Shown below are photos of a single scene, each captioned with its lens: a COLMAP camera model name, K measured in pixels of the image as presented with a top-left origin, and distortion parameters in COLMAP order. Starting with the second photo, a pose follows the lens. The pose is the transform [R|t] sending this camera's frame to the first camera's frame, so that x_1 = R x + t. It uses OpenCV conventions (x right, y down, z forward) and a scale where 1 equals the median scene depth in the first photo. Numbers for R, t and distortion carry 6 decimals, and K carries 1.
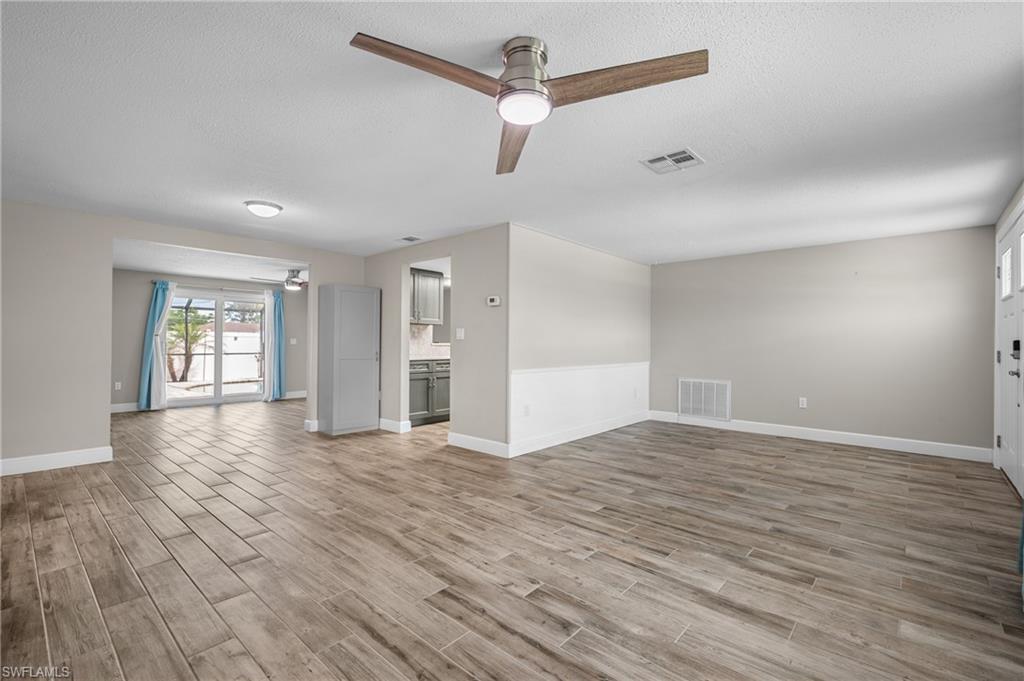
lens RADIAL K [[450.4, 0, 512.8], [0, 450.4, 352.4], [0, 0, 1]] dist [-0.002170, 0.000438]
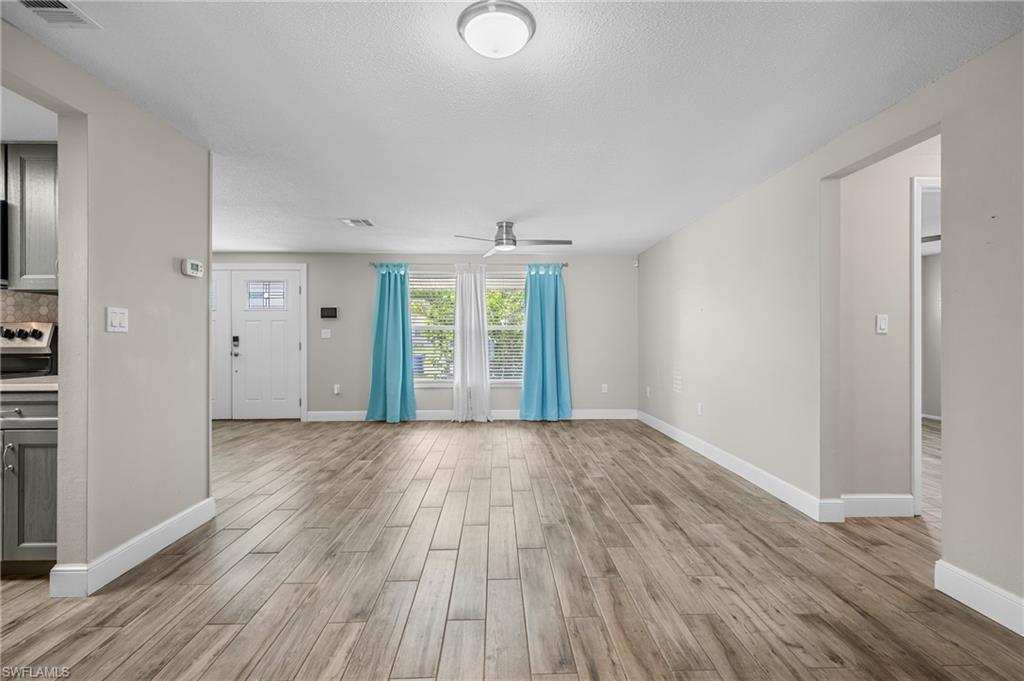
lens RADIAL K [[472.0, 0, 512.0], [0, 472.0, 340.5], [0, 0, 1]] dist [-0.012289, -0.000098]
pose [[-0.688205, -0.006040, 0.725491, -1.471408], [0.008008, 0.999841, 0.015921, -0.044572], [-0.725472, 0.016766, -0.688048, 2.135524]]
